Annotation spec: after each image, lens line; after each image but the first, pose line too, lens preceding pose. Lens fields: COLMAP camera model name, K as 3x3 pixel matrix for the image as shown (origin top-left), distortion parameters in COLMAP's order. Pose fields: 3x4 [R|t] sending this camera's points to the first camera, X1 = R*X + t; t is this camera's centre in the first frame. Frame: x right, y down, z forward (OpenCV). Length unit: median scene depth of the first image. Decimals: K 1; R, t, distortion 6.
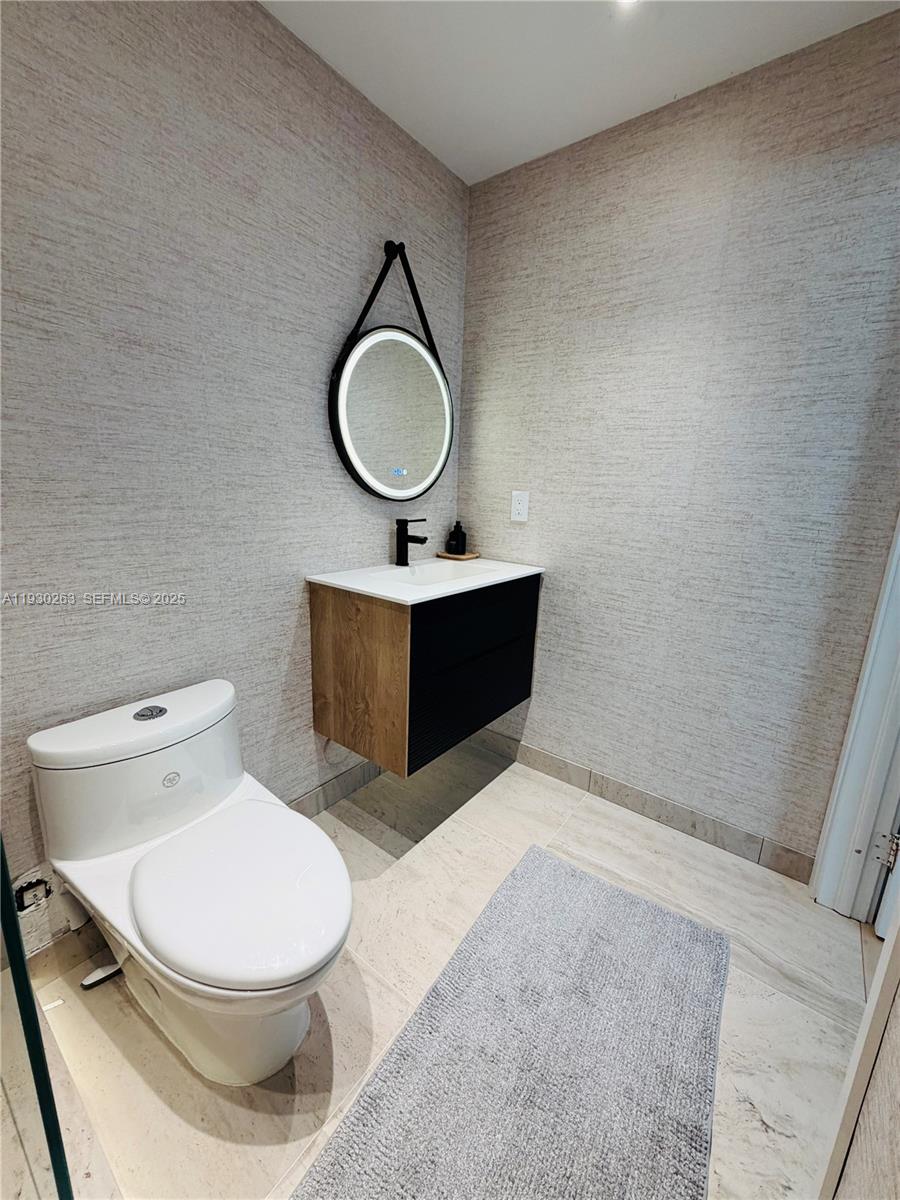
lens RADIAL K [[478.0, 0, 450.4], [0, 478.0, 596.2], [0, 0, 1]] dist [0.000866, -0.000068]
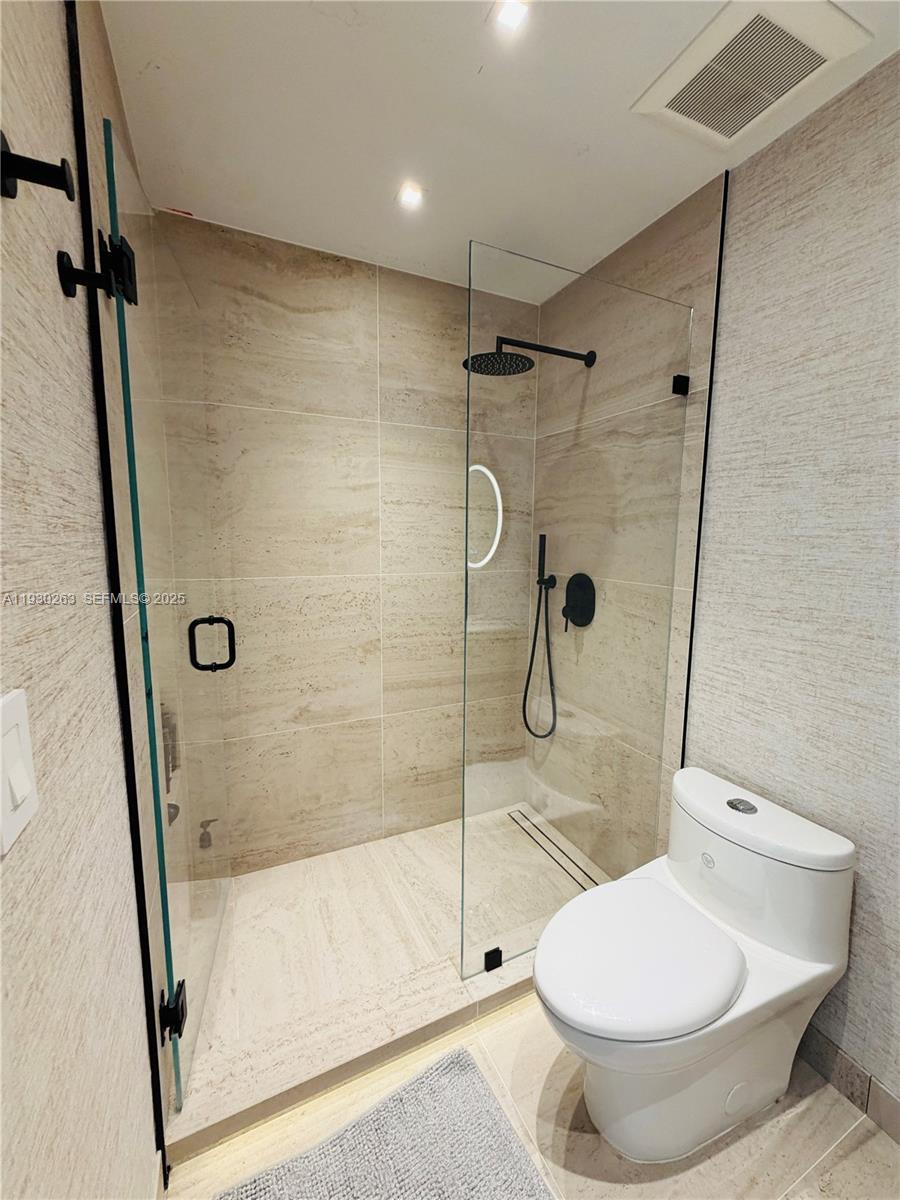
lens RADIAL K [[478.0, 0, 452.1], [0, 478.0, 595.3], [0, 0, 1]] dist [0.000866, -0.000068]
pose [[-0.451433, 0.074753, -0.889168, 0.618052], [-0.223436, 0.955268, 0.193749, -0.284215], [0.863877, 0.286137, -0.414537, 0.751721]]
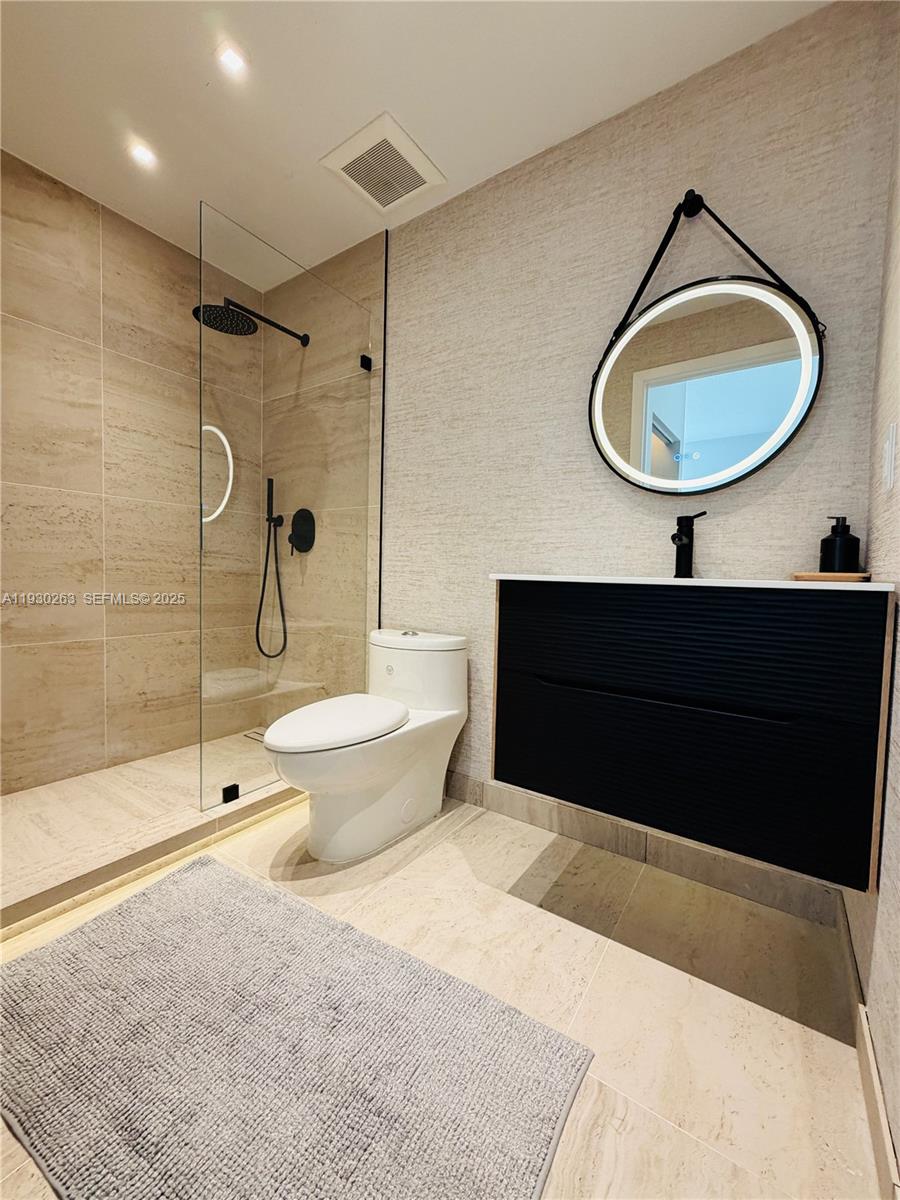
lens RADIAL K [[478.0, 0, 450.4], [0, 478.0, 595.7], [0, 0, 1]] dist [0.000866, -0.000068]
pose [[0.057738, 0.013832, -0.998236, 1.034703], [-0.245635, 0.969362, -0.000775, 0.084285], [0.967641, 0.245246, 0.059367, 1.017060]]
